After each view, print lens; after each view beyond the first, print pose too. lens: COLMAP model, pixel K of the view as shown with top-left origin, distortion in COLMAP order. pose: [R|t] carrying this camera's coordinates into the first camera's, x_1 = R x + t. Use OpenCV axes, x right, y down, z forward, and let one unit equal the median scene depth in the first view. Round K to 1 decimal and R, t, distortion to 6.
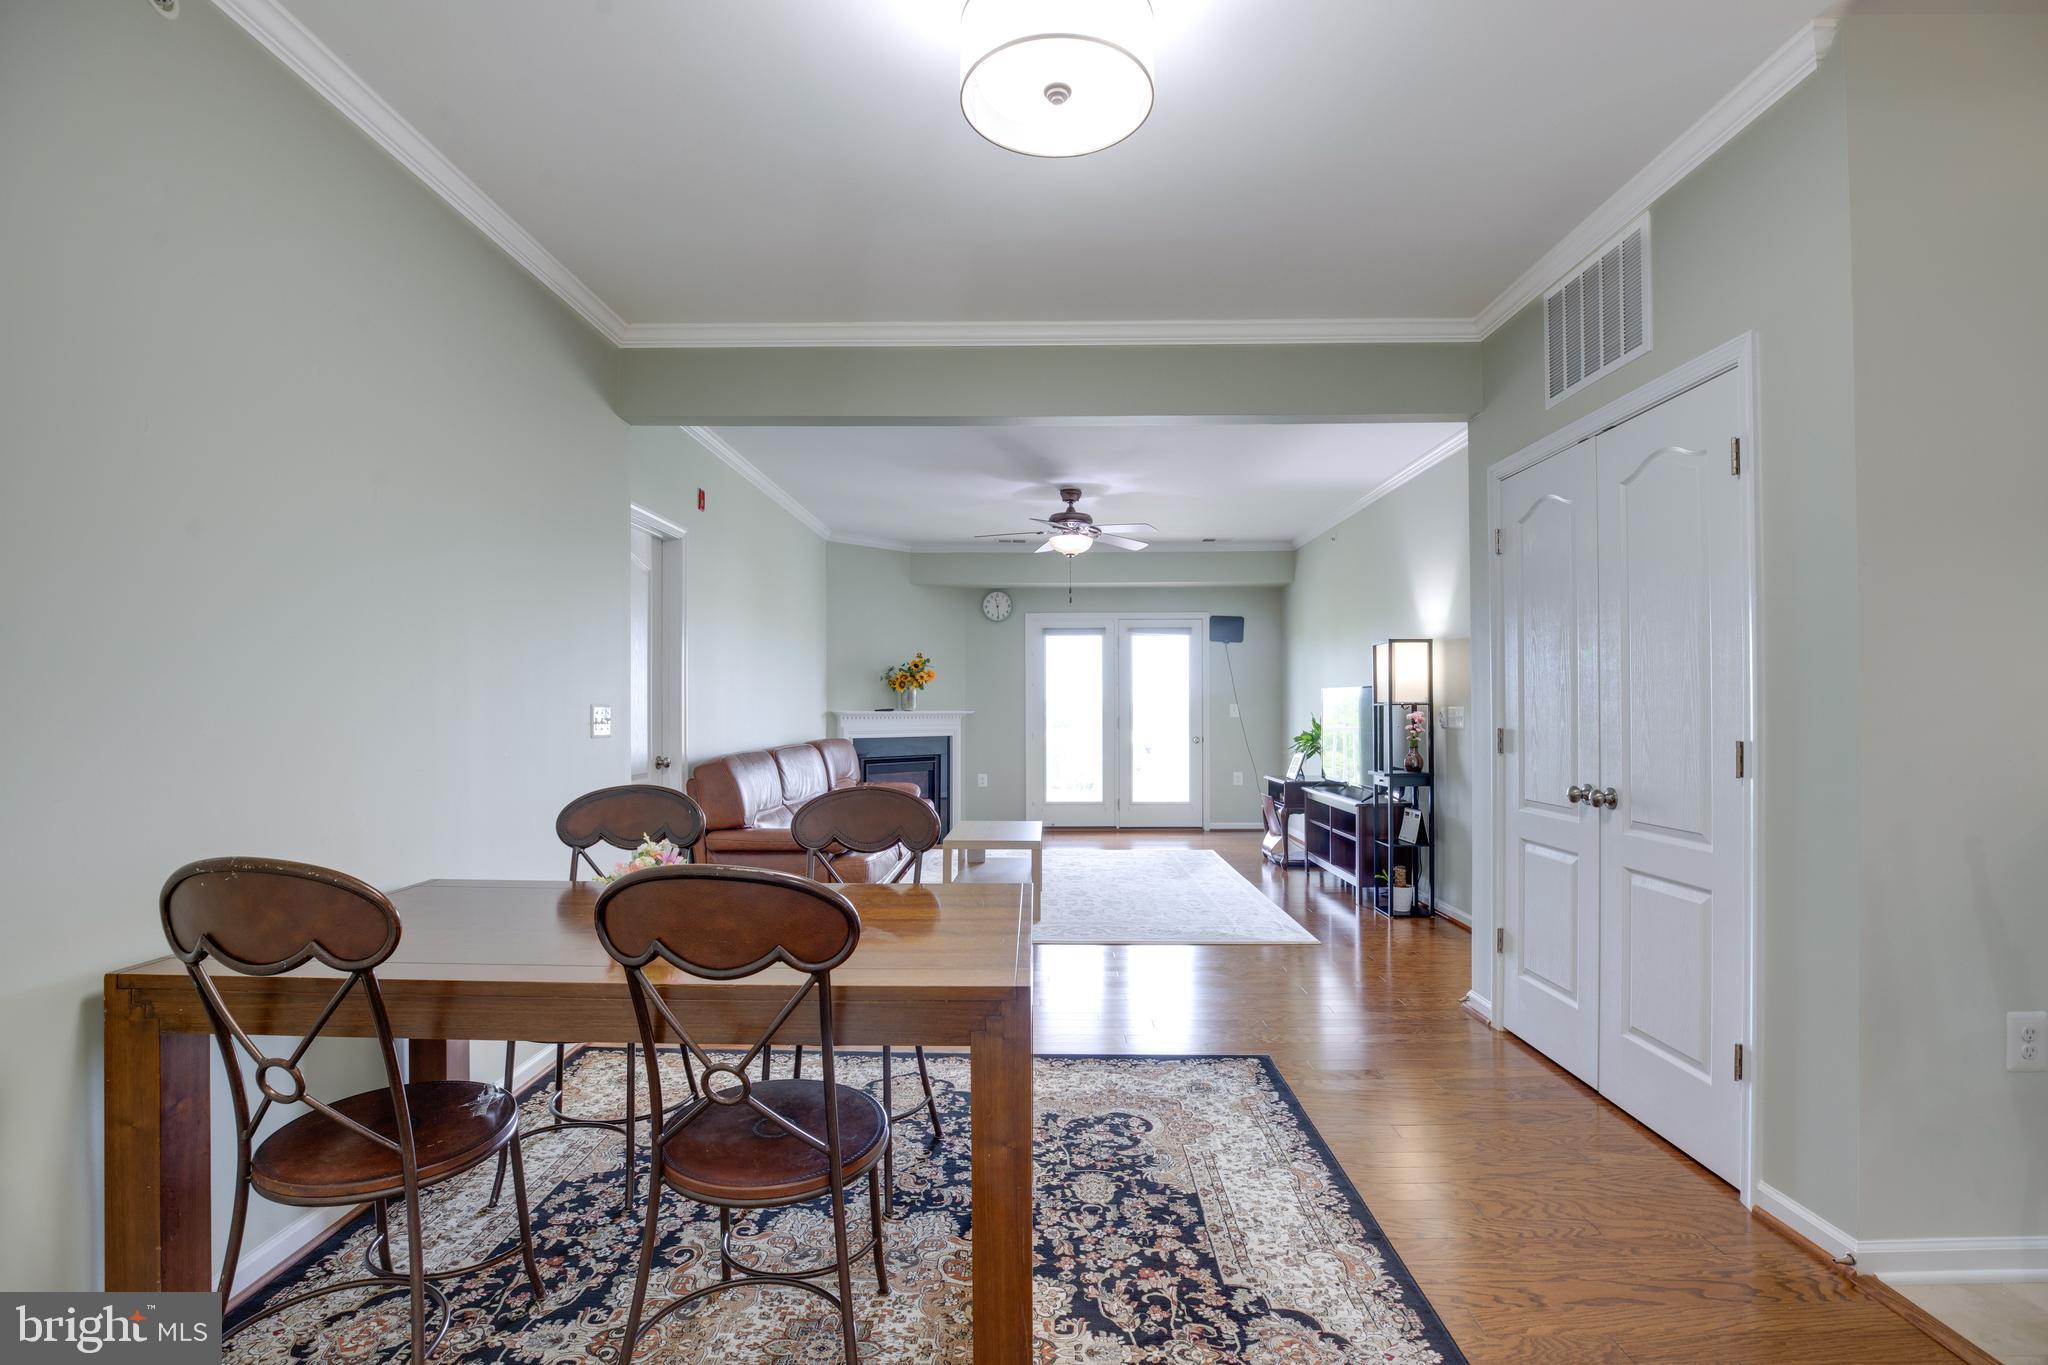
lens RADIAL K [[952.0, 0, 1023.6], [0, 952.0, 699.8], [0, 0, 1]] dist [-0.014869, 0.007846]
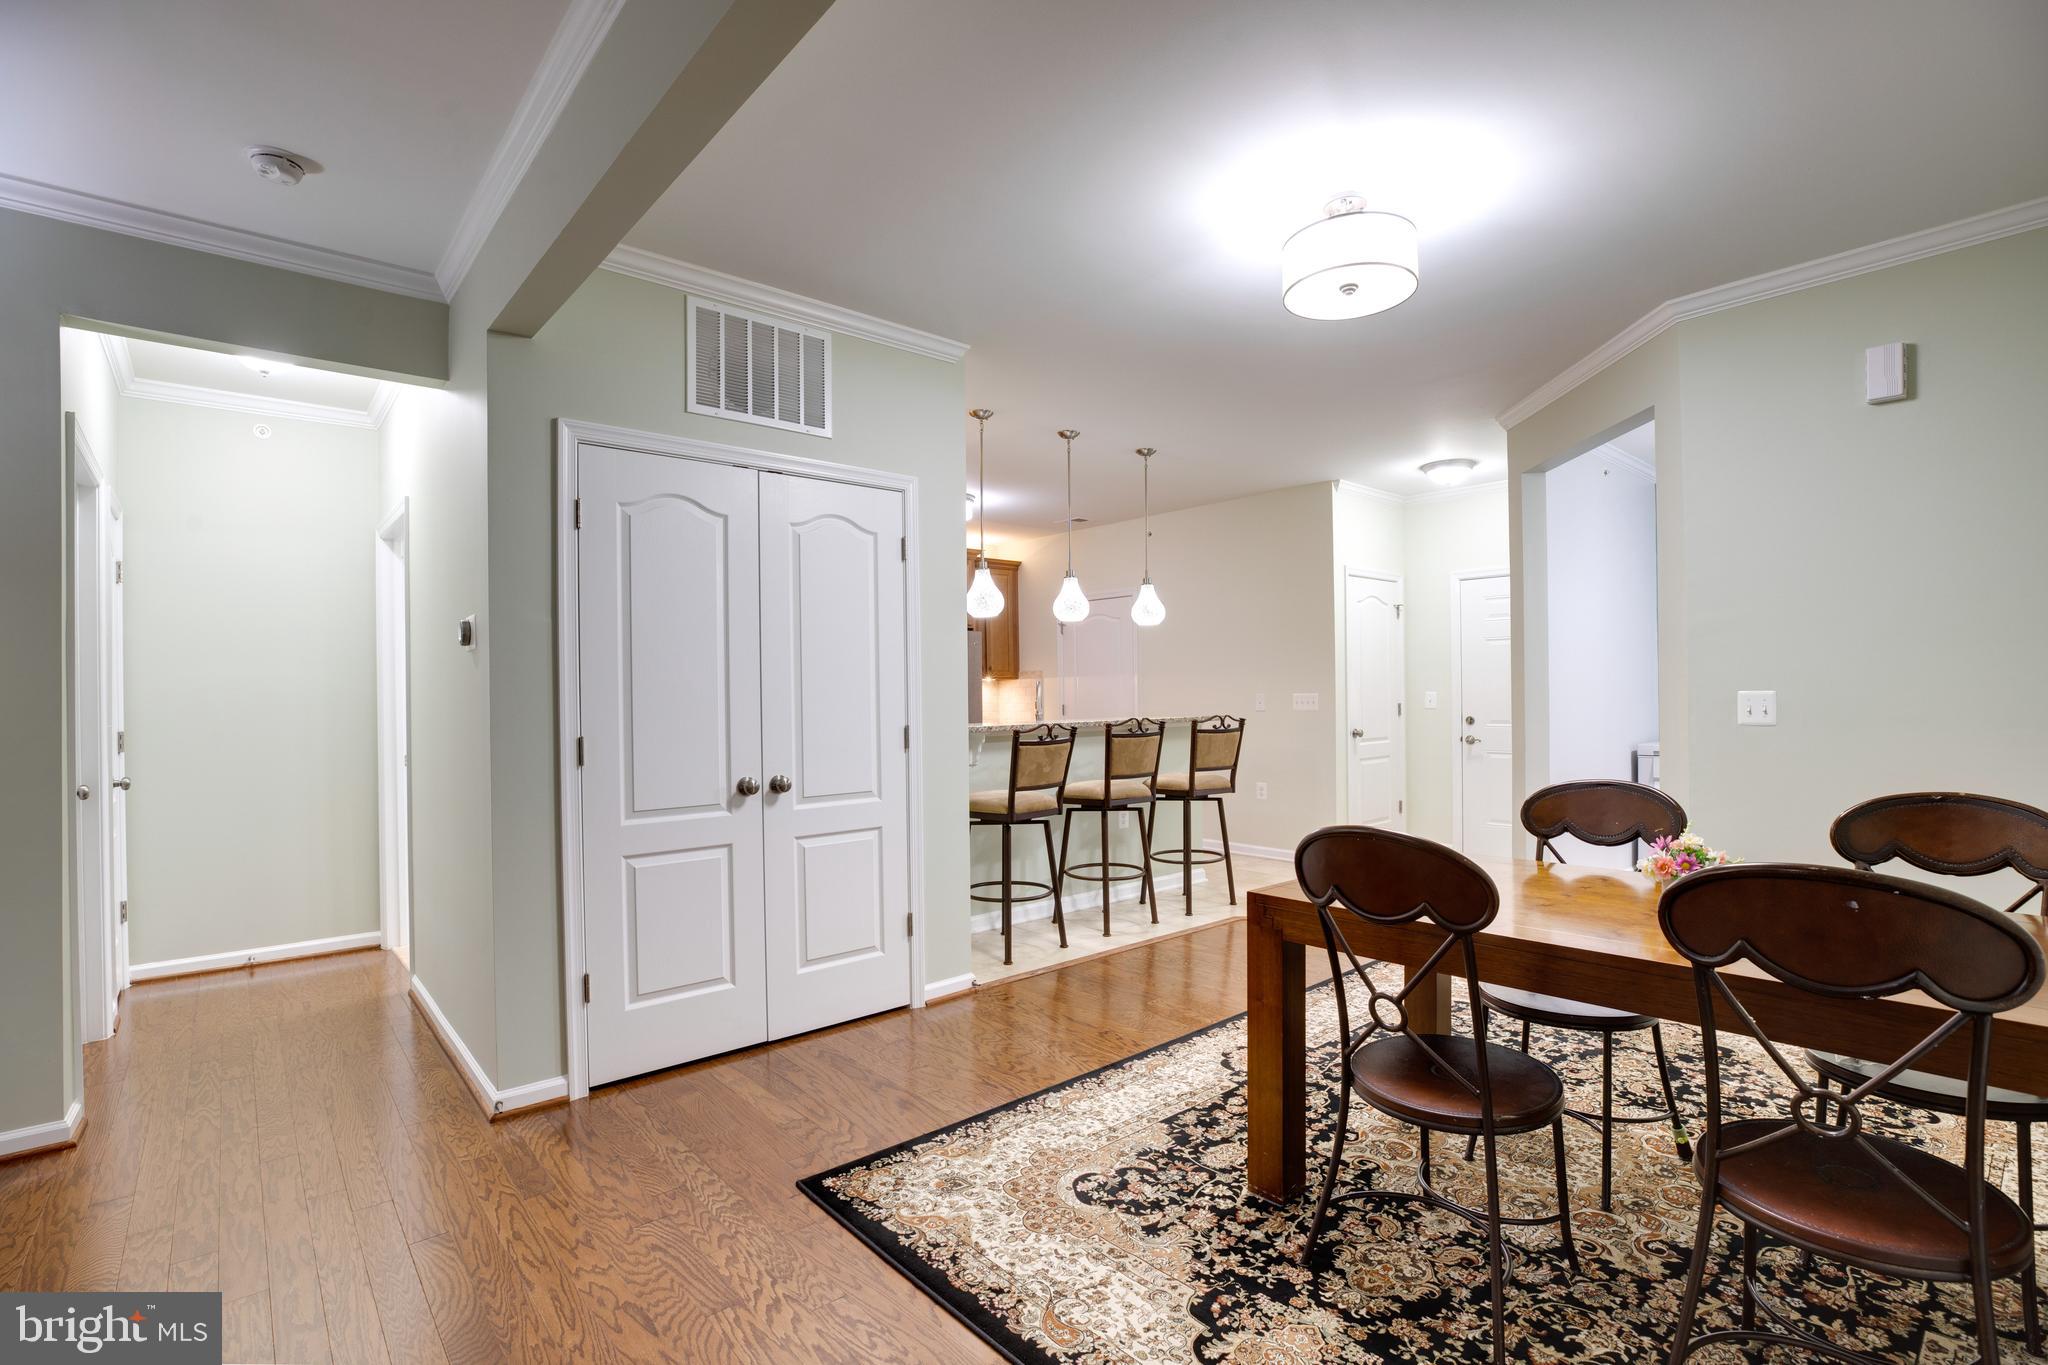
lens RADIAL K [[952.0, 0, 1042.1], [0, 952.0, 690.1], [0, 0, 1]] dist [-0.014869, 0.007846]
pose [[-0.681833, 0.013675, 0.731380, -0.364122], [0.006853, 0.999901, -0.012306, 0.002915], [-0.731476, -0.003379, -0.681859, 1.197920]]
